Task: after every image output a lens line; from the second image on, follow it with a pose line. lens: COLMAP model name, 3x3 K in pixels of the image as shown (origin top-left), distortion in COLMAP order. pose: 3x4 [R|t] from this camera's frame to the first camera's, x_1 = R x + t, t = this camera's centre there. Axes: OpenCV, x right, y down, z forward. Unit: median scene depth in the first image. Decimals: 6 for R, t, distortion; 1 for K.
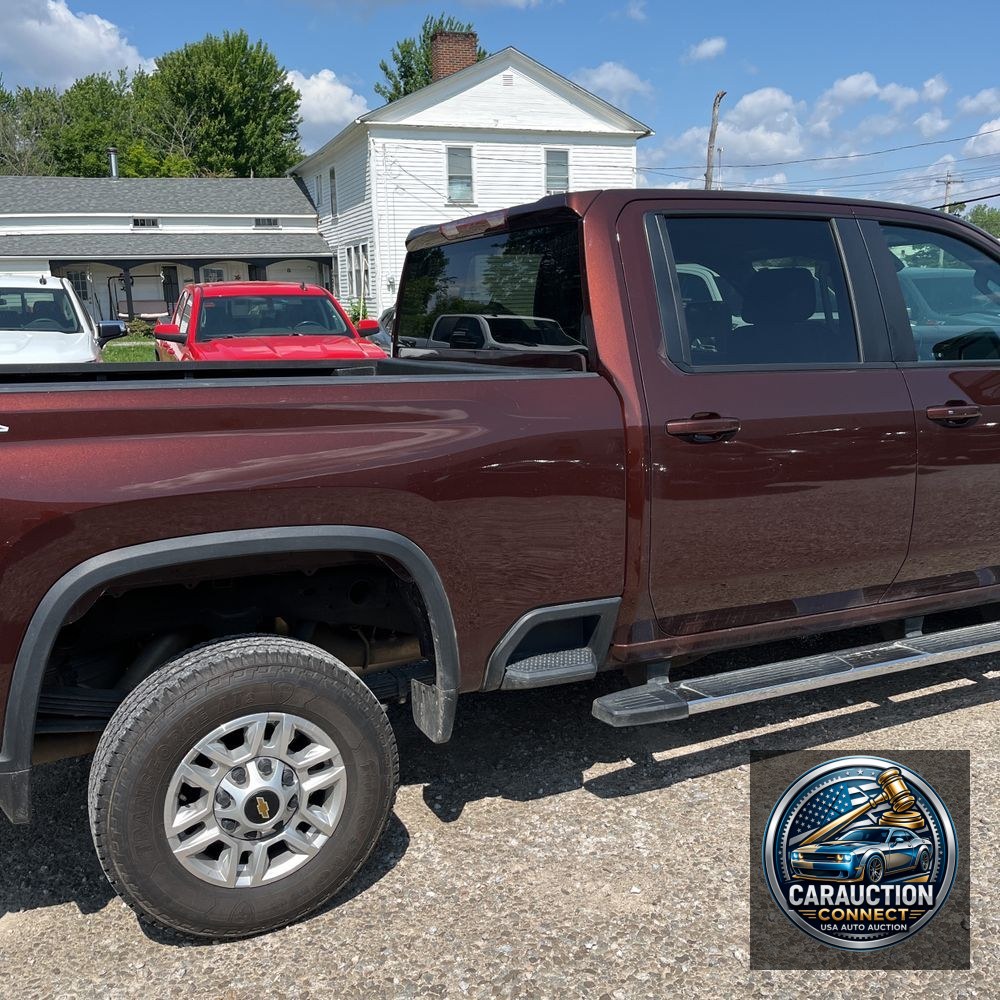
lens RADIAL K [[1017.0, 0, 492.1], [0, 1017.0, 500.1], [0, 0, 1]] dist [0.026076, 0.000000]
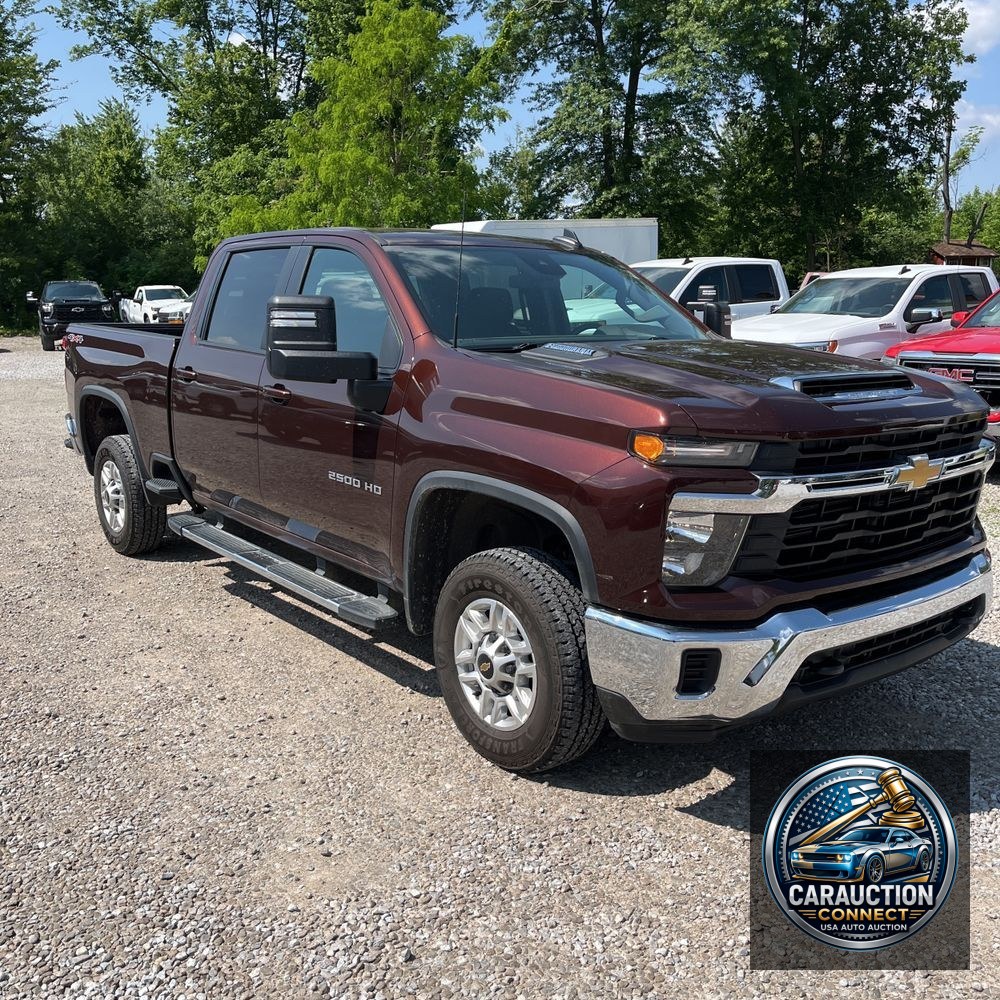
lens RADIAL K [[1017.0, 0, 499.0], [0, 1017.0, 501.1], [0, 0, 1]] dist [0.026076, 0.000000]
pose [[0.212373, 0.206378, -0.955147, 0.232035], [-0.184219, 0.968373, 0.168275, -0.029014], [0.959667, 0.140219, 0.243675, 0.126400]]
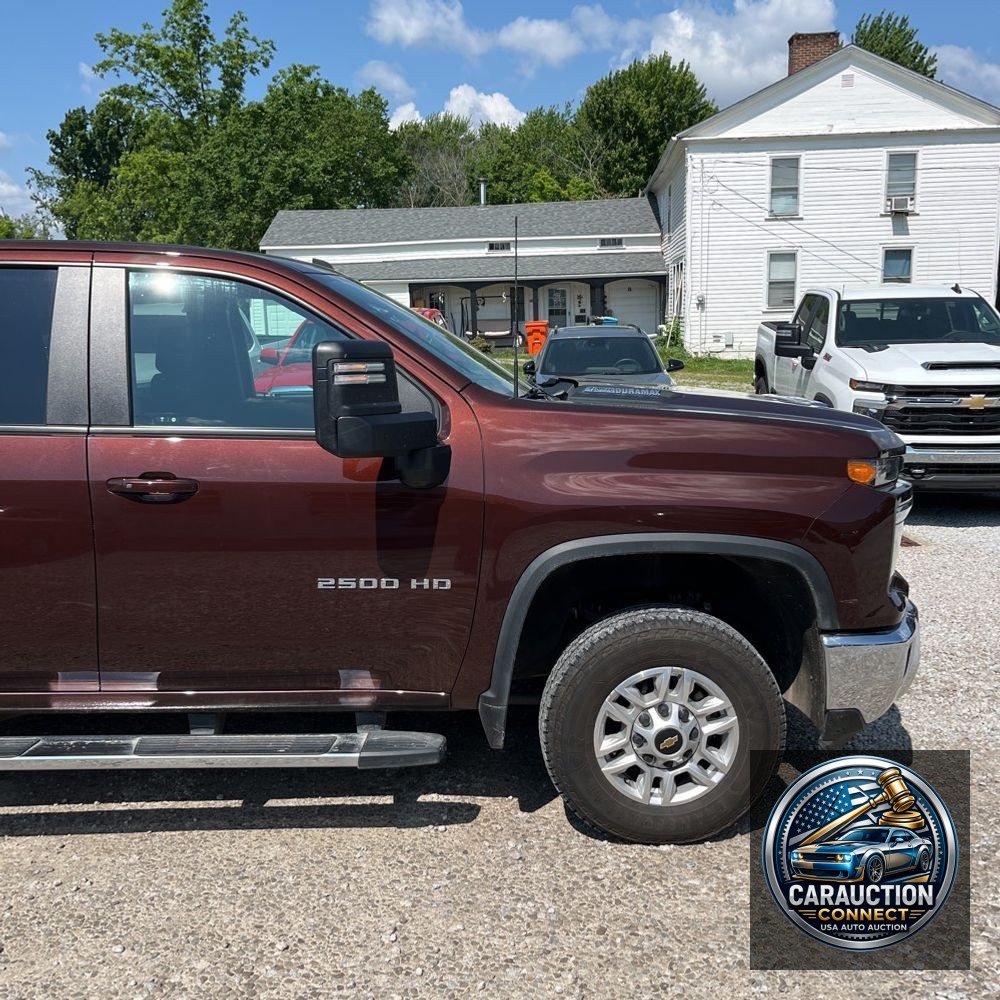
lens RADIAL K [[1017.0, 0, 496.4], [0, 1017.0, 499.7], [0, 0, 1]] dist [0.026076, 0.000000]
pose [[0.908468, 0.076302, -0.410930, 0.139495], [-0.082138, 0.996615, 0.003465, -0.013047], [0.409803, 0.030605, 0.911660, 0.041894]]
